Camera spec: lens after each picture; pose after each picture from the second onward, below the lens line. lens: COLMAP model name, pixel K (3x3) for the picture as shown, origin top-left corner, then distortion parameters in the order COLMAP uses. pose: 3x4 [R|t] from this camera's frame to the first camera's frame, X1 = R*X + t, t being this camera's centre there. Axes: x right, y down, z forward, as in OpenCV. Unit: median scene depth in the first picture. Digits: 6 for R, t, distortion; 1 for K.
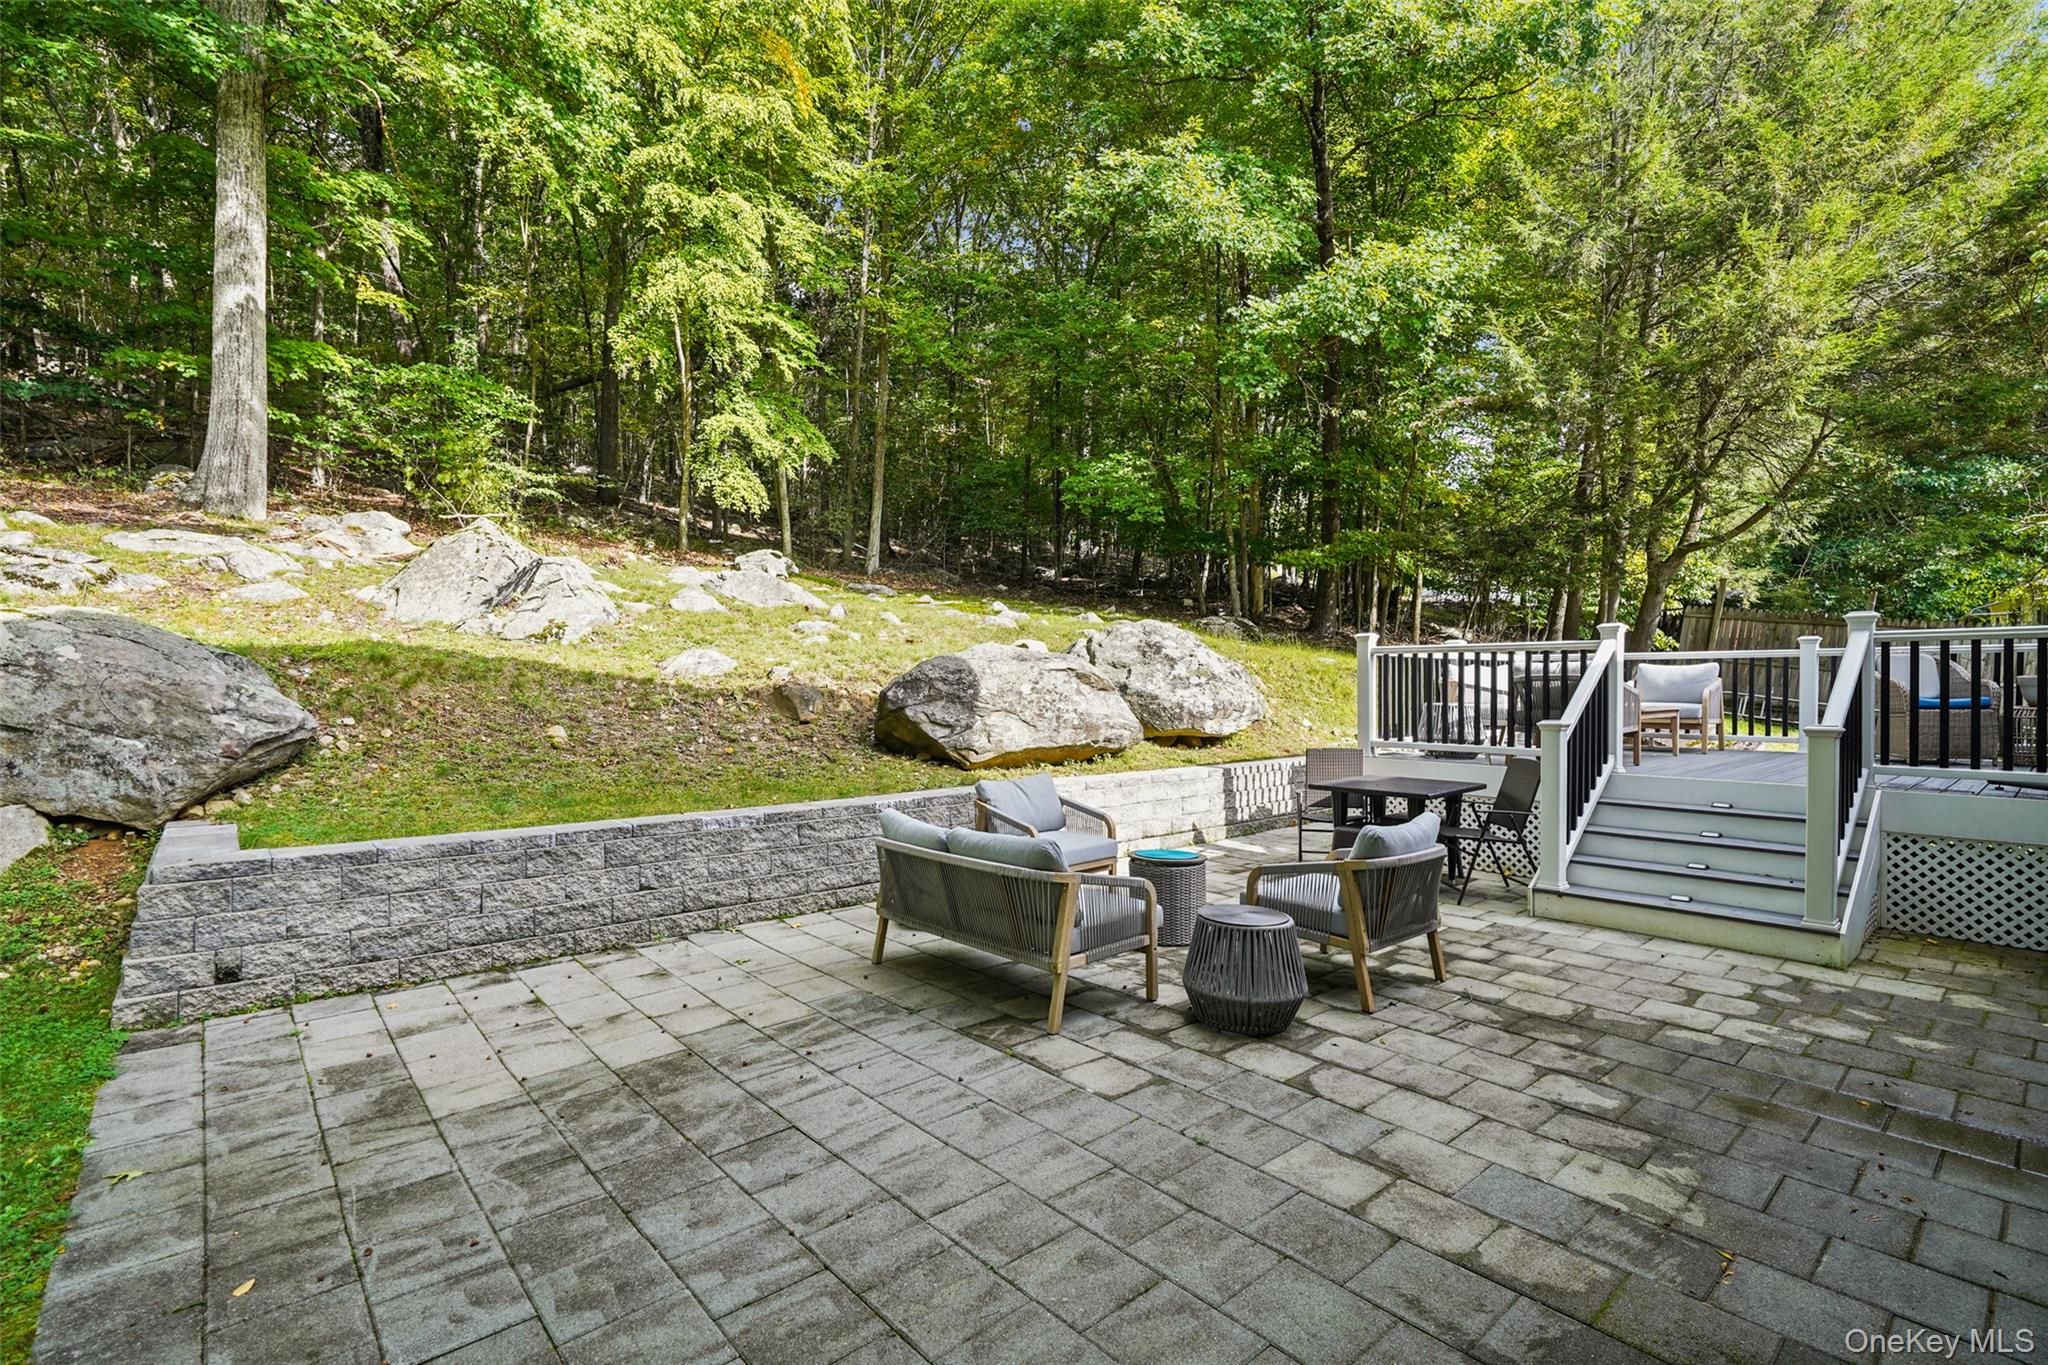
lens RADIAL K [[930.8, 0, 1024.3], [0, 930.8, 683.0], [0, 0, 1]] dist [-0.010286, 0.003005]
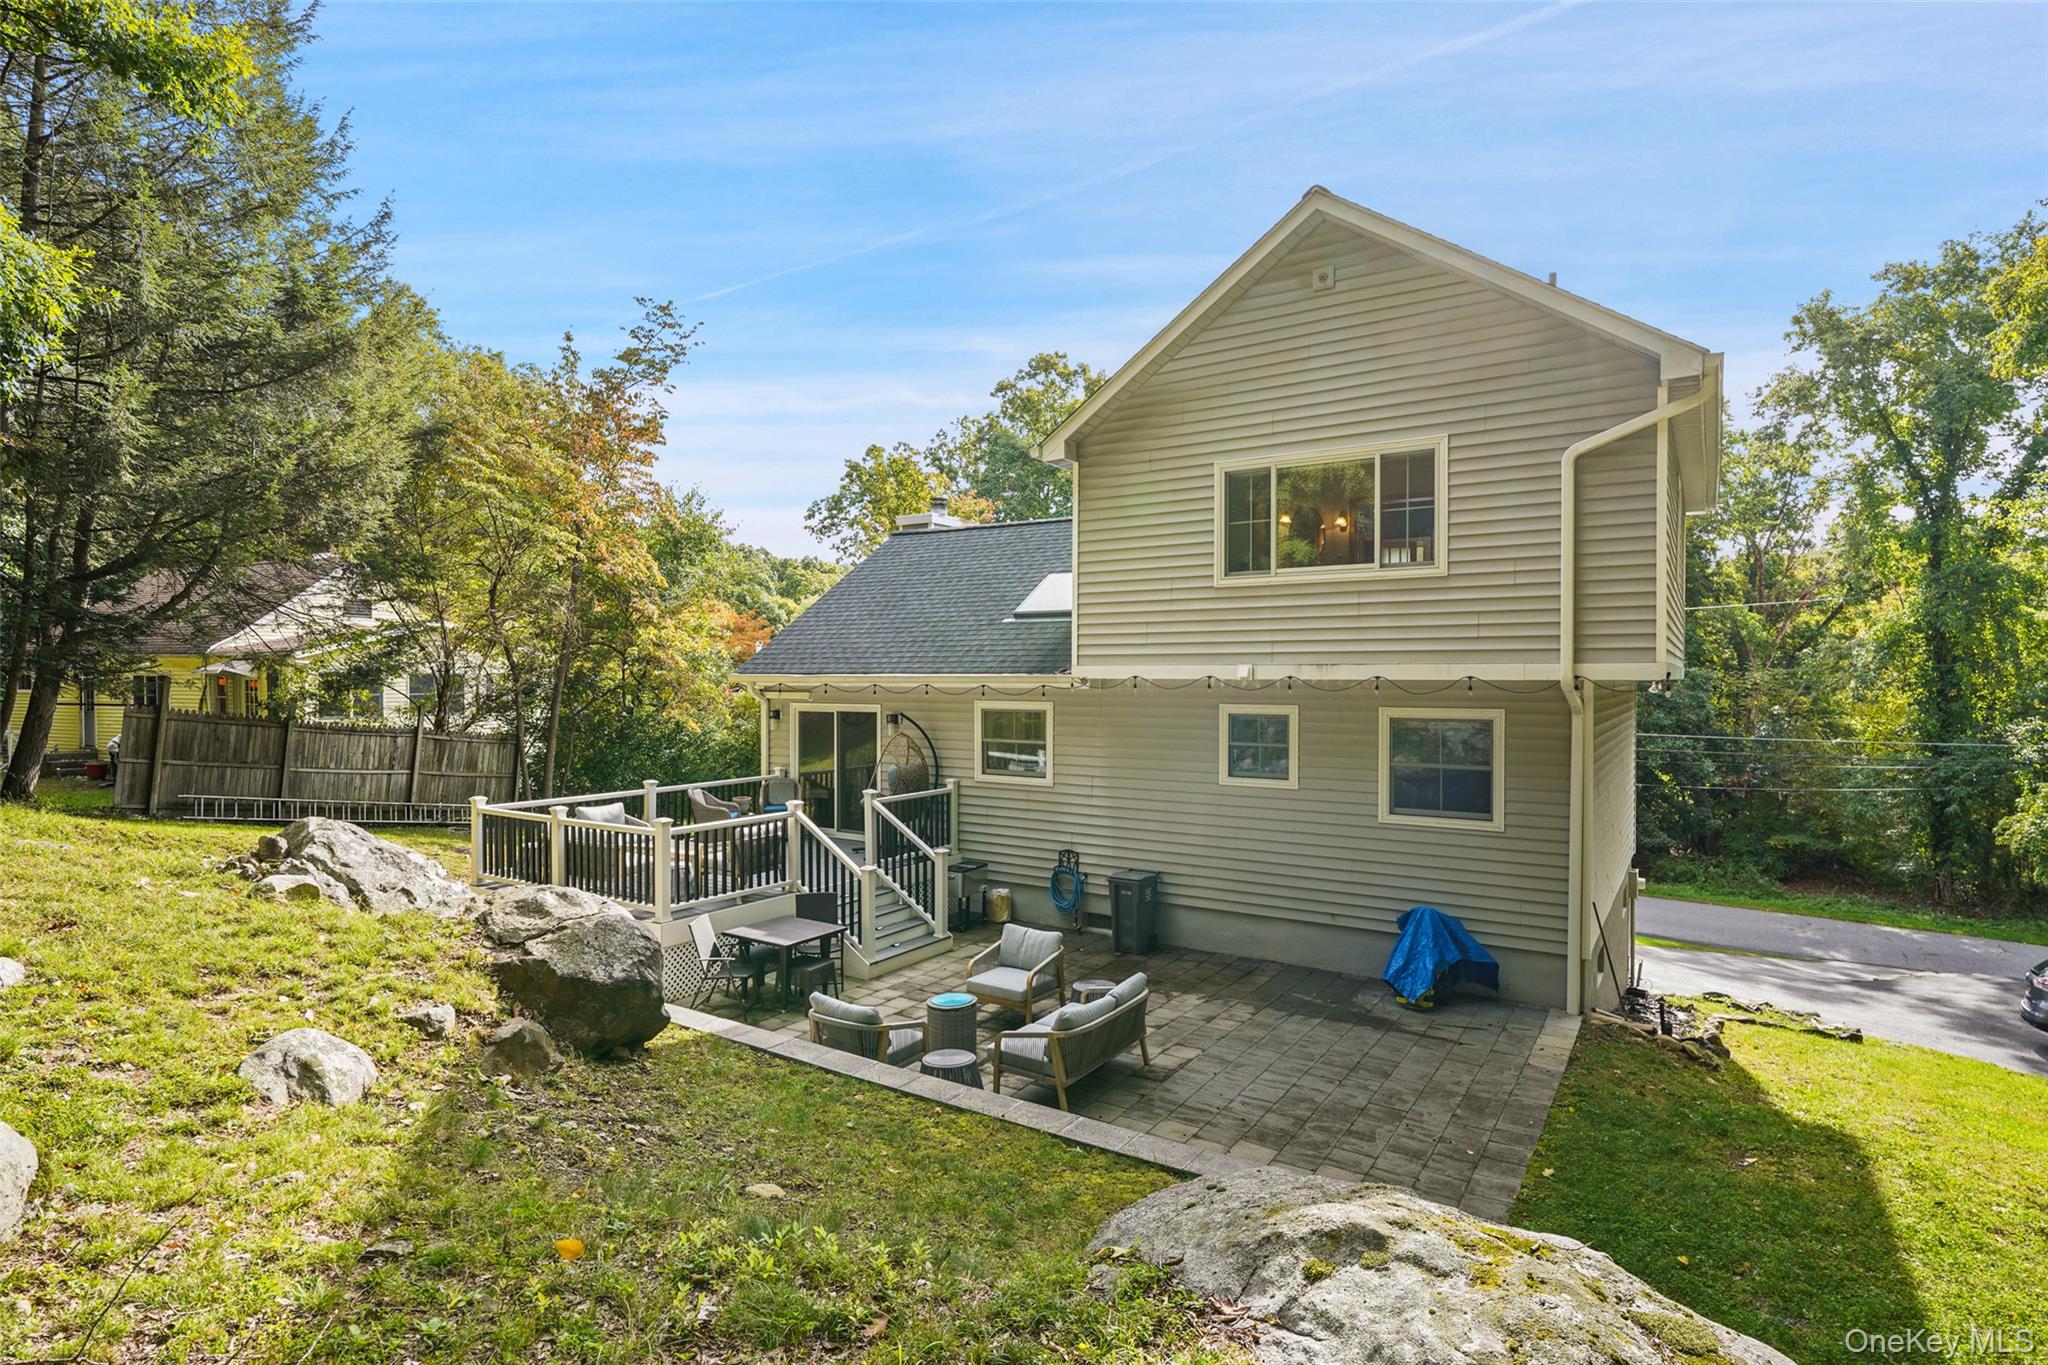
lens RADIAL K [[1076.4, 0, 1020.3], [0, 1076.4, 681.3], [0, 0, 1]] dist [0.000746, 0.000105]
pose [[-0.266156, -0.007127, 0.963904, -2.897923], [0.000229, 0.999972, 0.007457, -0.637131], [-0.963930, 0.002206, -0.266147, 2.548015]]
